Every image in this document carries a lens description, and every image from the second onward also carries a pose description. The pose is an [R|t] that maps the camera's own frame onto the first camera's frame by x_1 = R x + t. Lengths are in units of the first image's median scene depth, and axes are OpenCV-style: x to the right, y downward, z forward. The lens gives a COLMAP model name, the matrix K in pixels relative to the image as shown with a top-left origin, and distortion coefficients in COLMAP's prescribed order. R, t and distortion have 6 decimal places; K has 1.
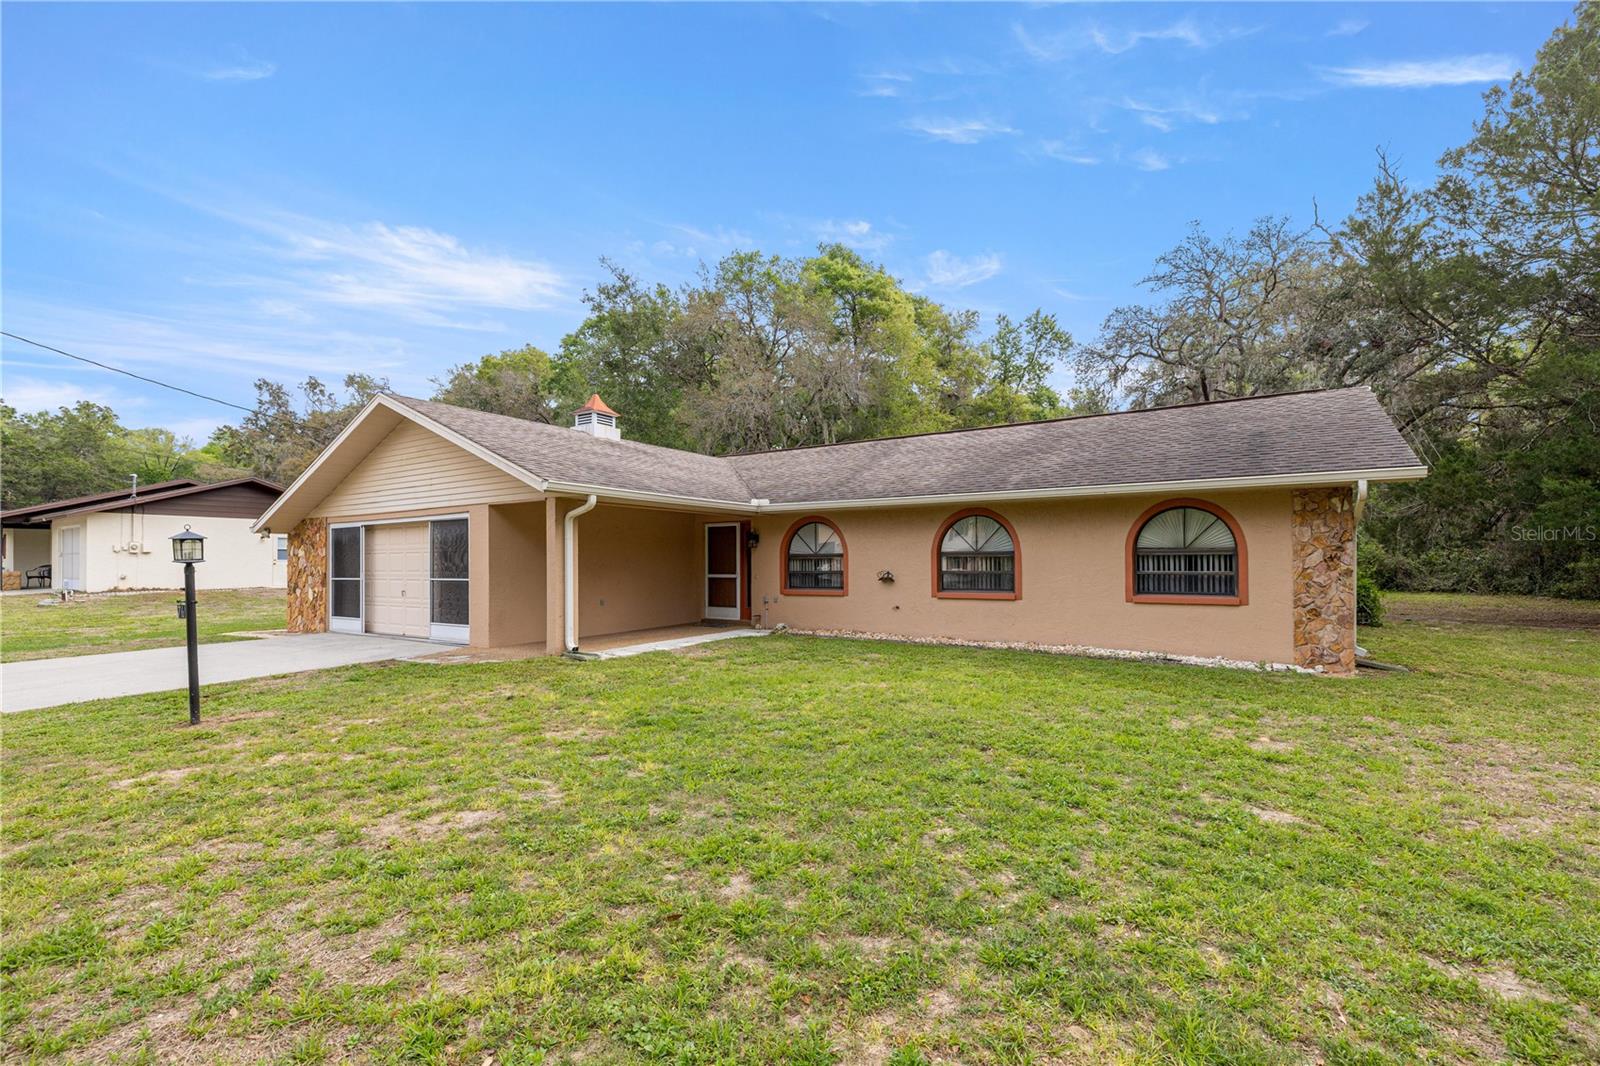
lens RADIAL K [[684.2, 0, 796.5], [0, 684.2, 562.6], [0, 0, 1]] dist [0.000399, -0.000015]
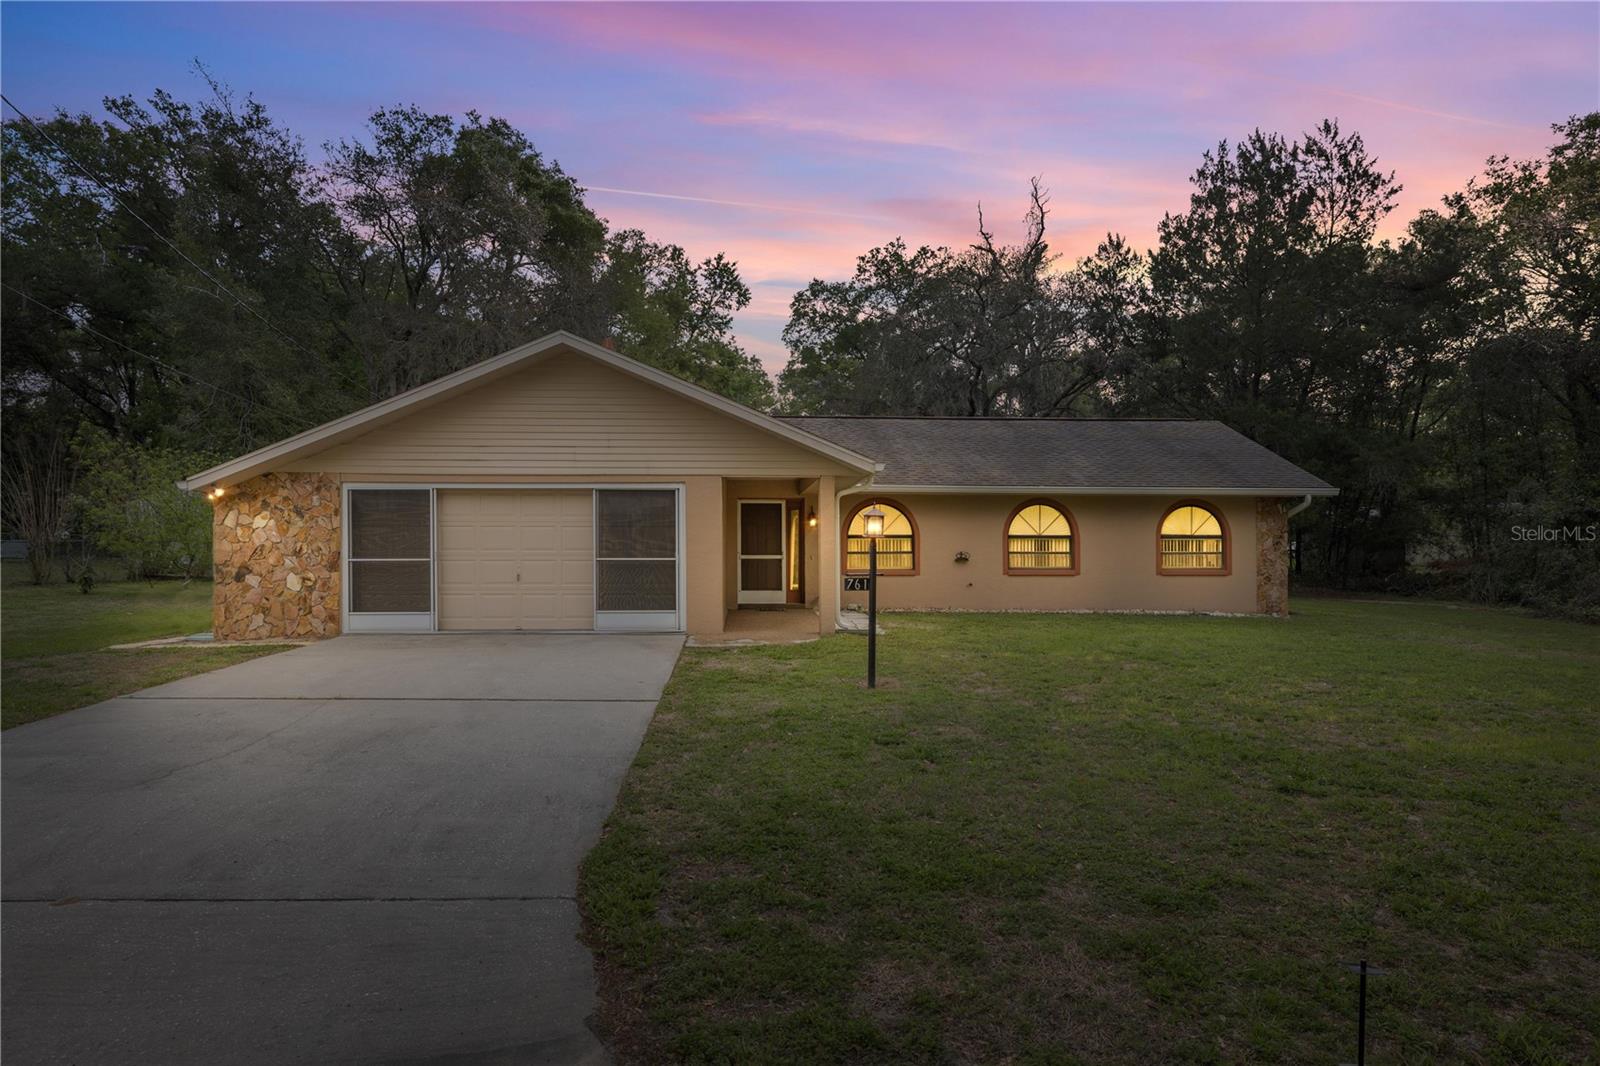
lens RADIAL K [[931.5, 0, 800.0], [0, 931.5, 533.0], [0, 0, 1]] dist [0.000149, 0.000027]
pose [[0.819218, 0.015147, 0.573282, -0.846939], [-0.006594, 0.999834, -0.016995, 0.008858], [-0.573444, 0.010142, 0.819182, -0.066058]]
